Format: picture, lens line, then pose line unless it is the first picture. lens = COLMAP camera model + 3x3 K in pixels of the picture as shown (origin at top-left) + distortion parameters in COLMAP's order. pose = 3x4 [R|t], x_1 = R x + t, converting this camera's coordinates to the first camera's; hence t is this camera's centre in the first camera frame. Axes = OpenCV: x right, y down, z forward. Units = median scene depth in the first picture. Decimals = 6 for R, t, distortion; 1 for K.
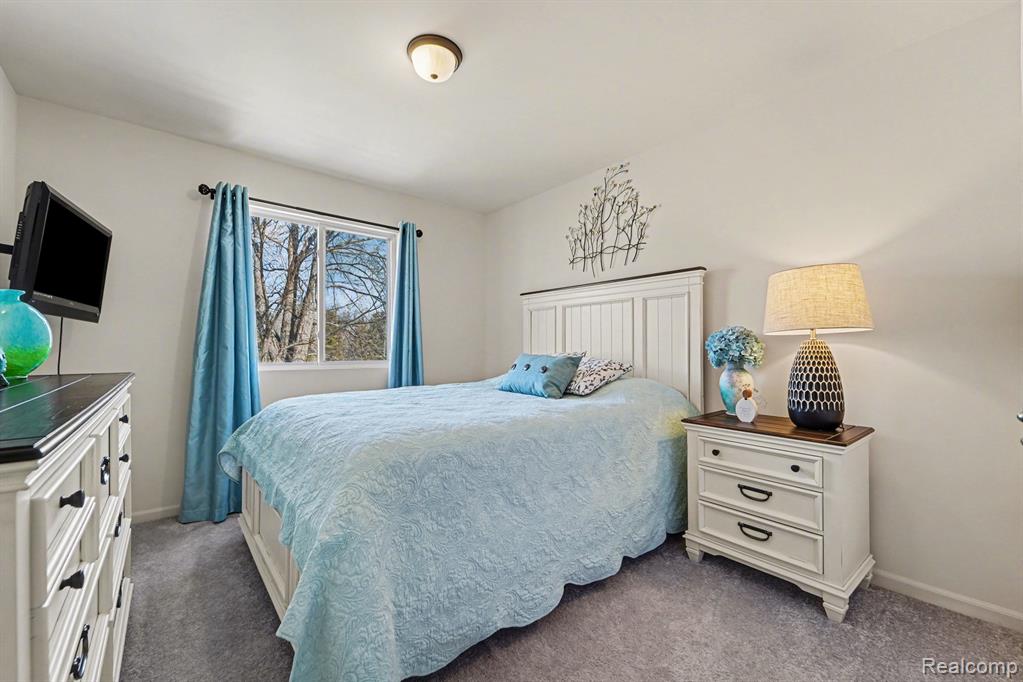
lens RADIAL K [[423.5, 0, 511.7], [0, 423.5, 348.7], [0, 0, 1]] dist [0.014288, 0.000187]
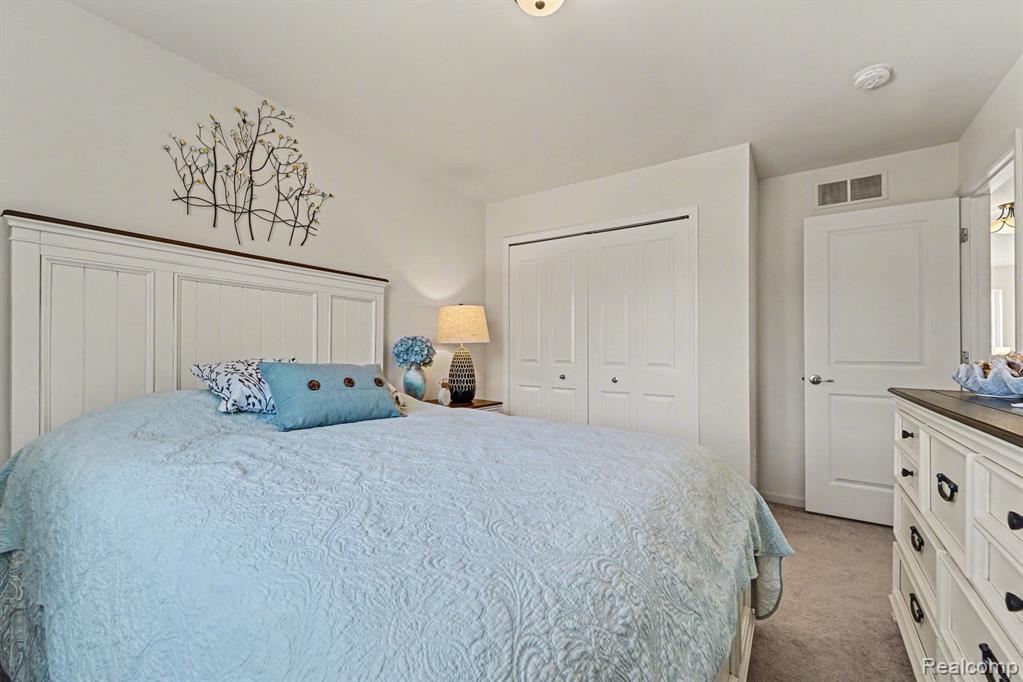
lens RADIAL K [[423.5, 0, 511.6], [0, 423.5, 346.6], [0, 0, 1]] dist [0.014288, 0.000187]
pose [[-0.265441, 0.007627, 0.964097, -0.587971], [-0.015644, 0.999803, -0.012216, -0.007258], [-0.964000, -0.018325, -0.265269, 0.801214]]
